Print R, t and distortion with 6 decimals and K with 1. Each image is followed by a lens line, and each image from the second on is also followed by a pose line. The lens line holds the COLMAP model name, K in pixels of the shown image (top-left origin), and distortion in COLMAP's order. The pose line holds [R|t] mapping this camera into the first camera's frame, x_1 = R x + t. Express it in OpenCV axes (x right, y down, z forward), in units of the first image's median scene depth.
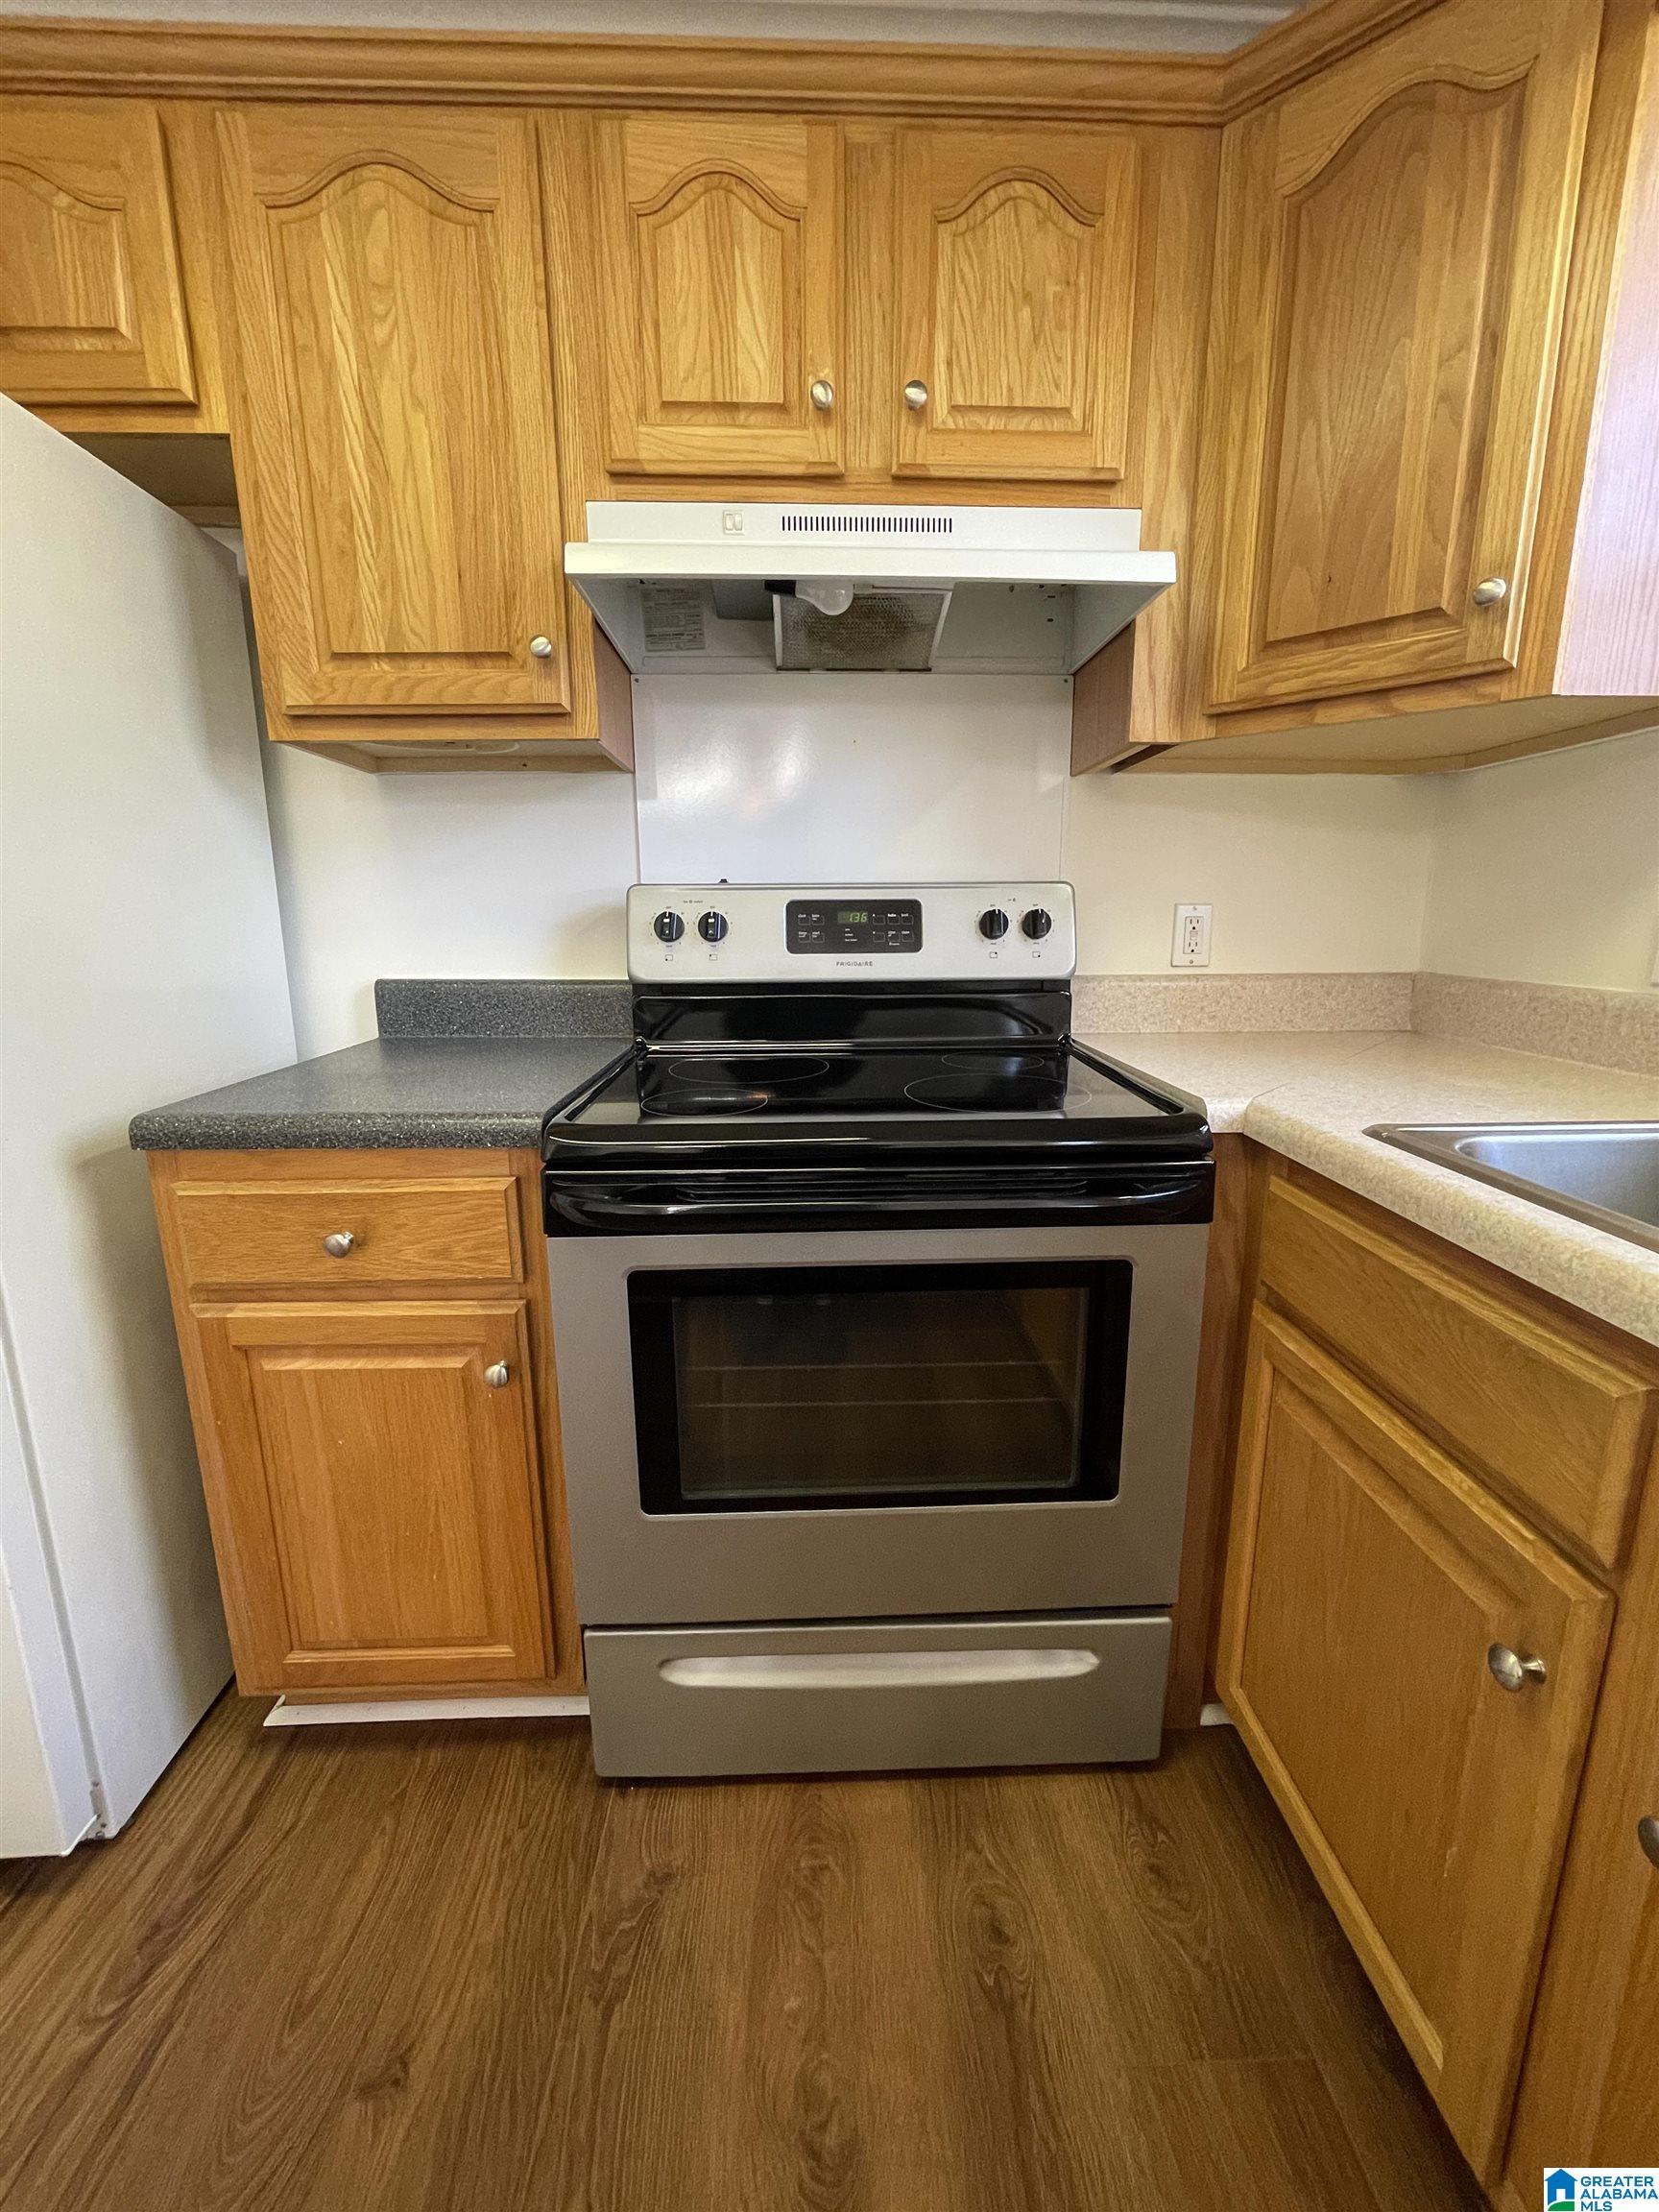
lens RADIAL K [[892.5, 0, 847.1], [0, 892.5, 1098.9], [0, 0, 1]] dist [0.000289, 0.001034]
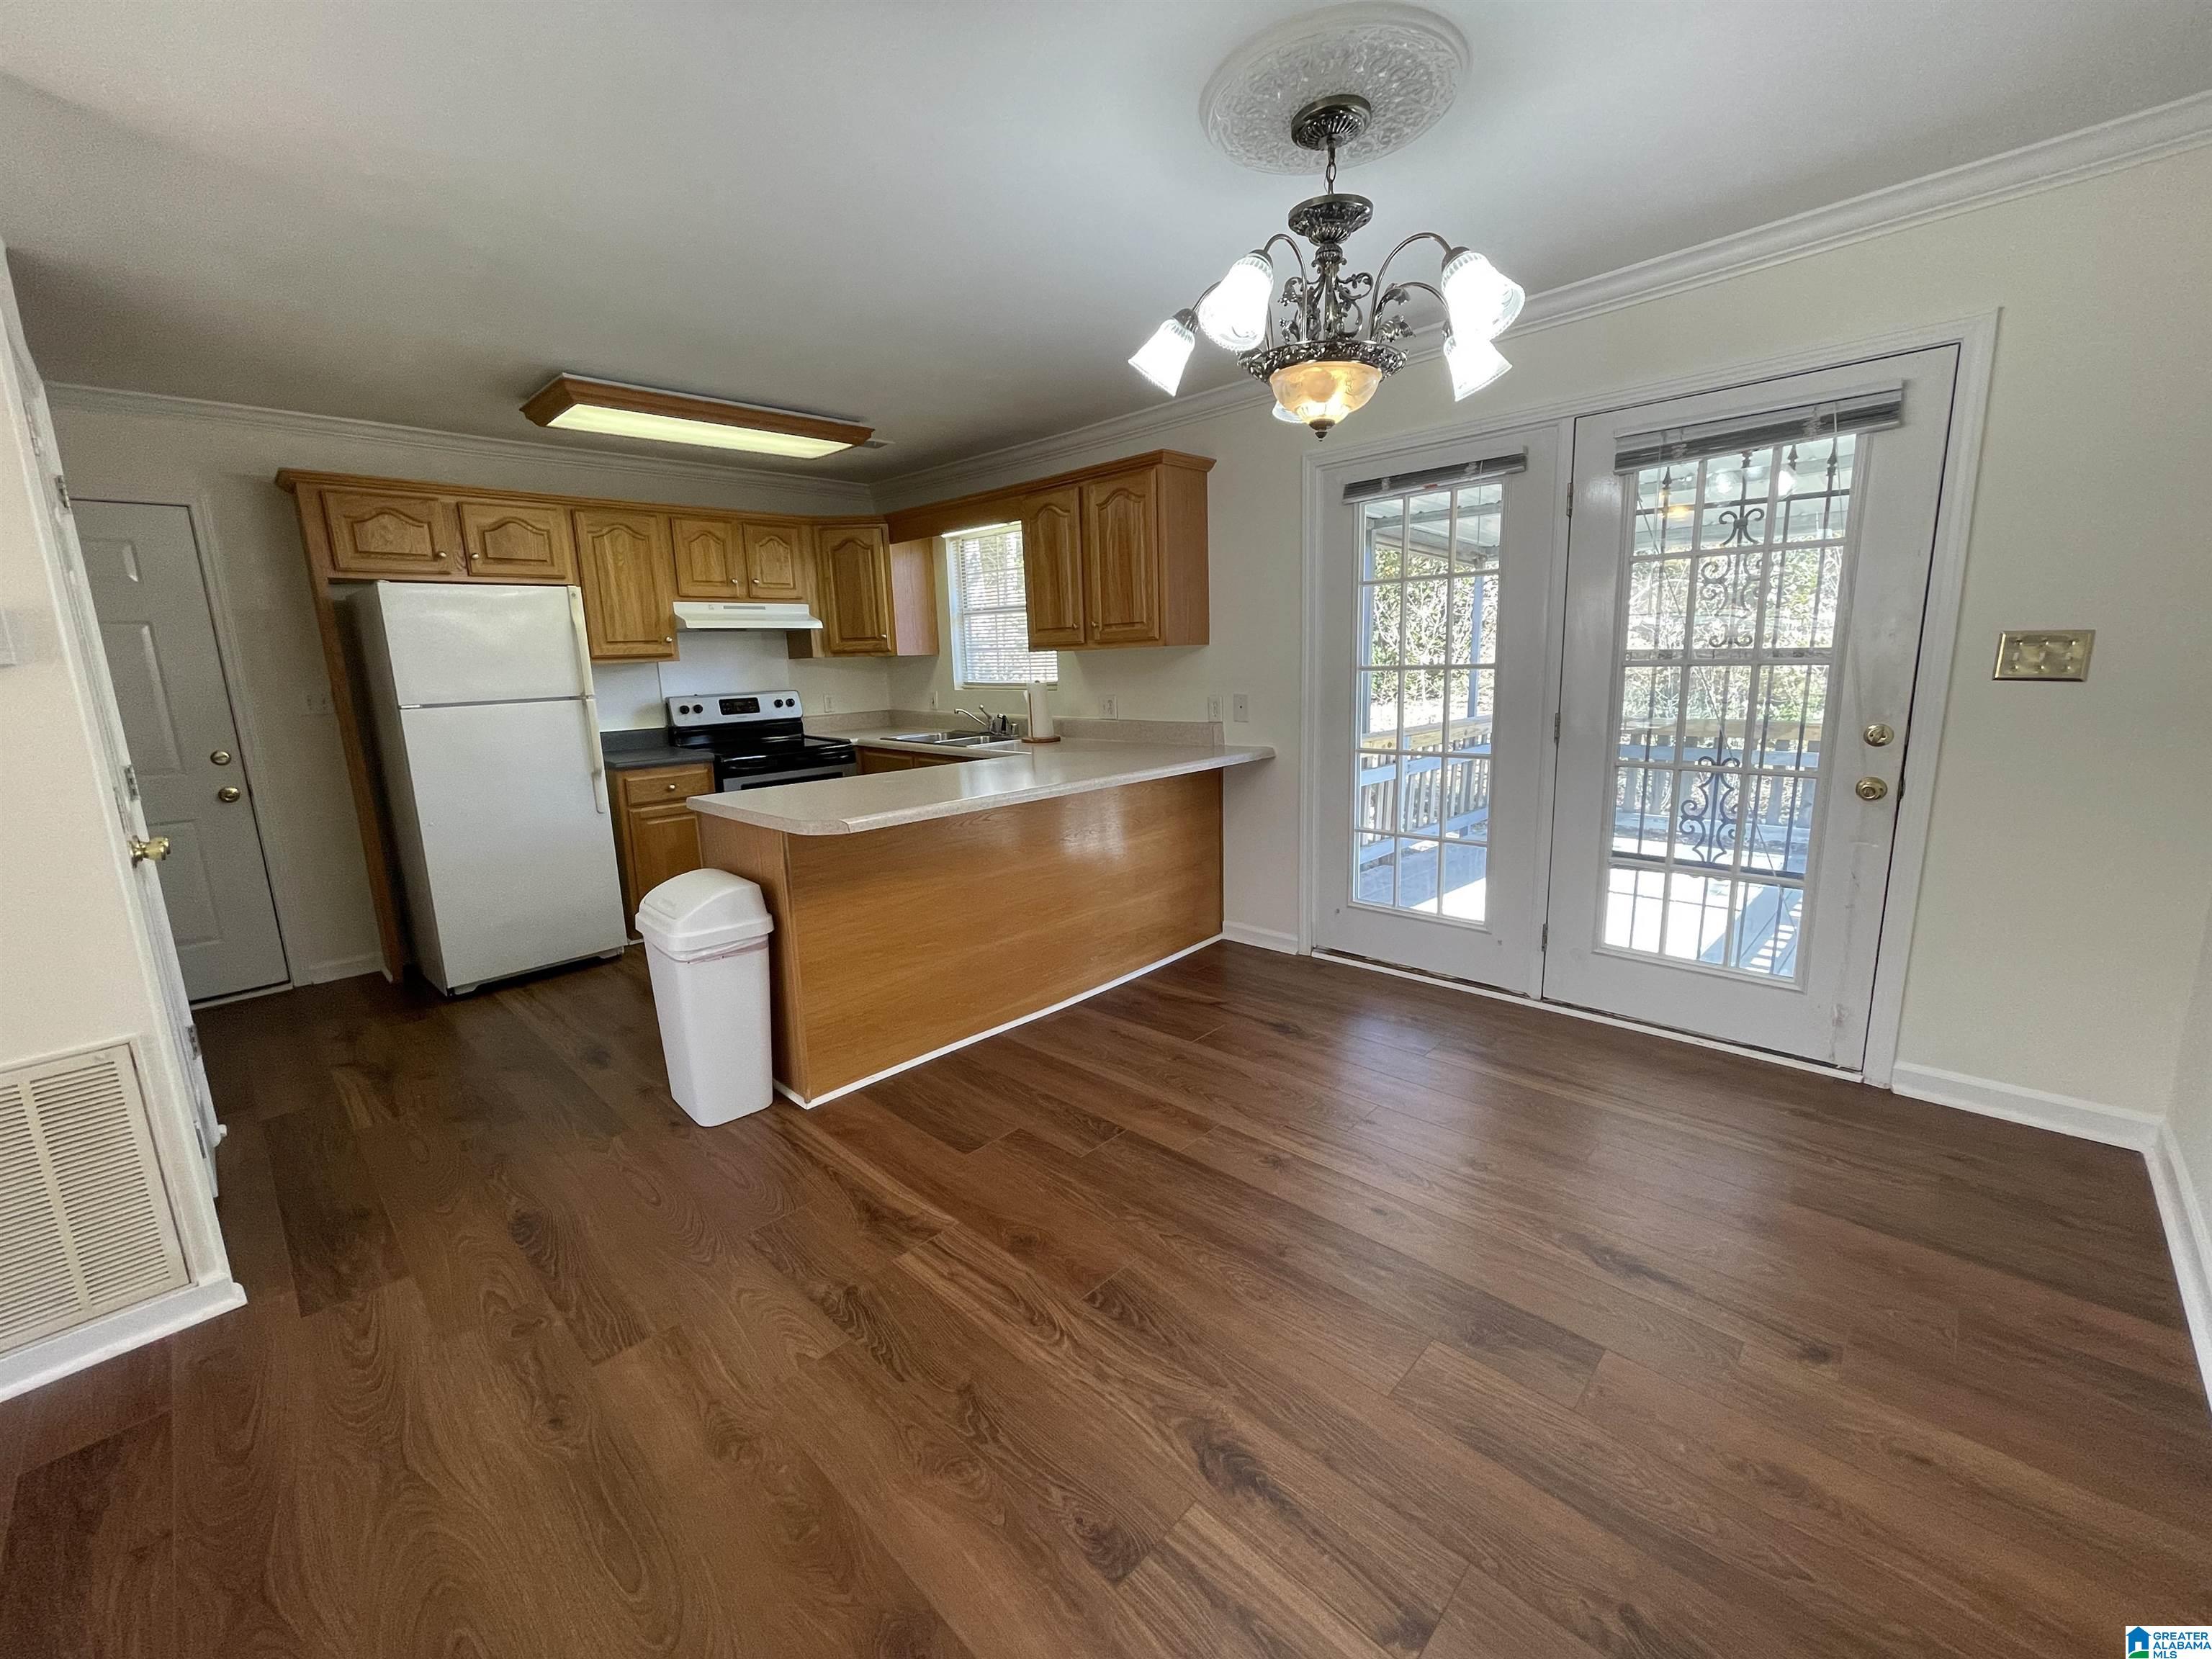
lens RADIAL K [[892.5, 0, 1102.9], [0, 892.5, 823.5], [0, 0, 1]] dist [0.000289, 0.001034]
pose [[0.722293, -0.145605, 0.676086, -1.804024], [0.163462, 0.985830, 0.037680, 0.459999], [-0.671992, 0.083299, 0.735859, -3.193714]]
